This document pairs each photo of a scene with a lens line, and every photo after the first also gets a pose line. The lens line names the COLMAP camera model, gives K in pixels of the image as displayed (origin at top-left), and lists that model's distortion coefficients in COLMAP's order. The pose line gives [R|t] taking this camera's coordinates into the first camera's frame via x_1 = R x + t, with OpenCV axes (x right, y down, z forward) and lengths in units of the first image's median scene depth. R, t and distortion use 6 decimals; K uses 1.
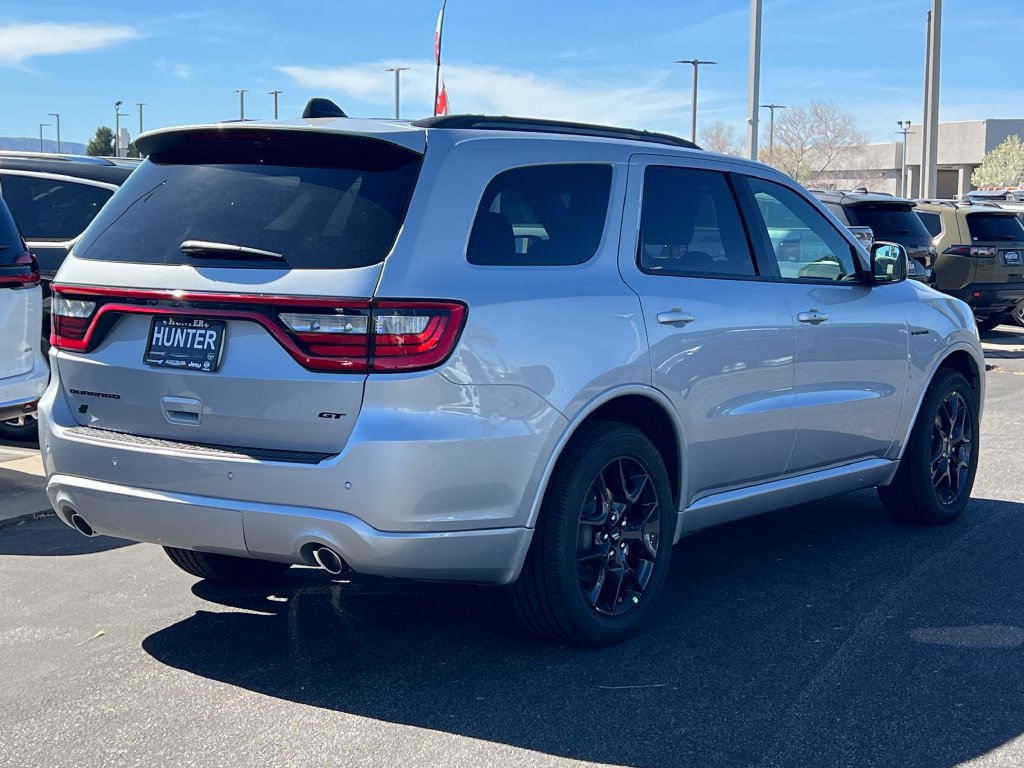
lens RADIAL K [[1742.0, 0, 550.2], [0, 1742.0, 370.0], [0, 0, 1]] dist [0.080596, -0.035575]
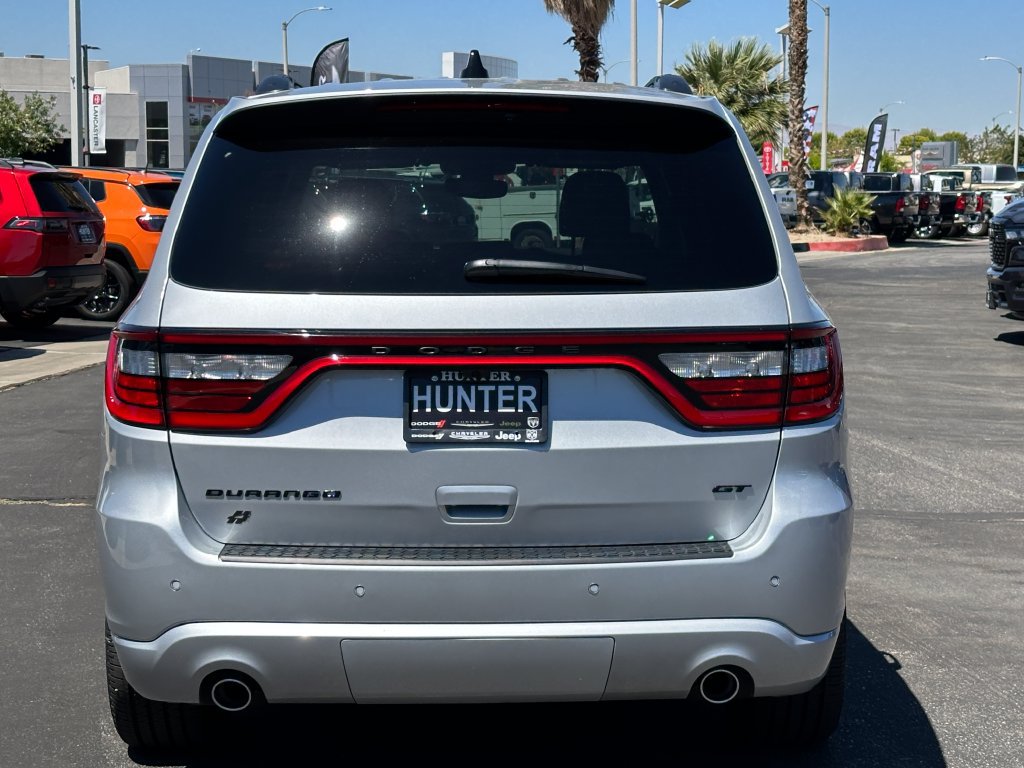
lens RADIAL K [[2014.5, 0, 483.9], [0, 2014.5, 383.9], [0, 0, 1]] dist [0.073026, 0.286075]
pose [[0.821799, -0.074379, 0.564902, -0.653535], [0.066466, 0.997188, 0.034605, -0.051345], [-0.565887, 0.009108, 0.824432, 0.342203]]
